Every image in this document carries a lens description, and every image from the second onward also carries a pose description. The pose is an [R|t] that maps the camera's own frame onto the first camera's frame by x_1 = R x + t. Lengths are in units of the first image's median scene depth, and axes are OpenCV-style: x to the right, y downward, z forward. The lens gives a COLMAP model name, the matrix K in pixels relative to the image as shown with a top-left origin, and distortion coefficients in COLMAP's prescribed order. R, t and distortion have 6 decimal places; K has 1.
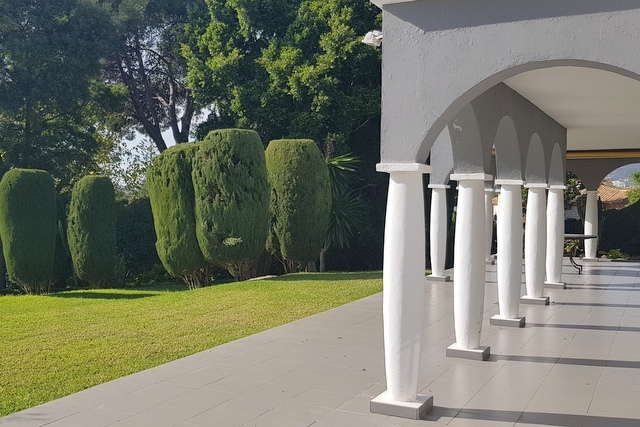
lens RADIAL K [[712.0, 0, 320.0], [0, 712.0, 213.5], [0, 0, 1]] dist [0.004931, 0.010549]
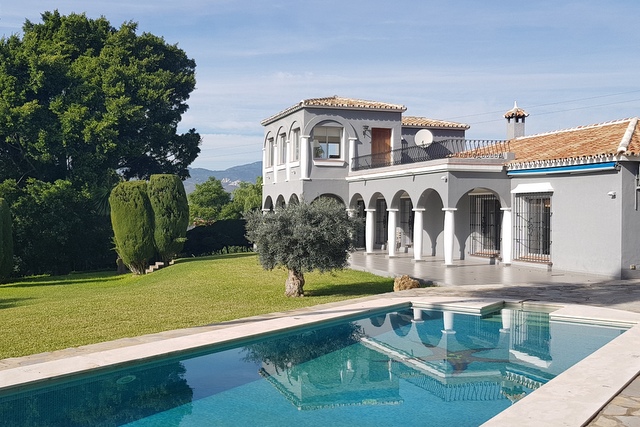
lens RADIAL K [[712.0, 0, 320.0], [0, 712.0, 213.5], [0, 0, 1]] dist [0.004931, 0.010549]
pose [[0.678517, -0.007013, 0.734552, -0.759119], [0.018034, 0.999812, -0.007113, -0.004485], [-0.734364, 0.018073, 0.678516, -0.282564]]
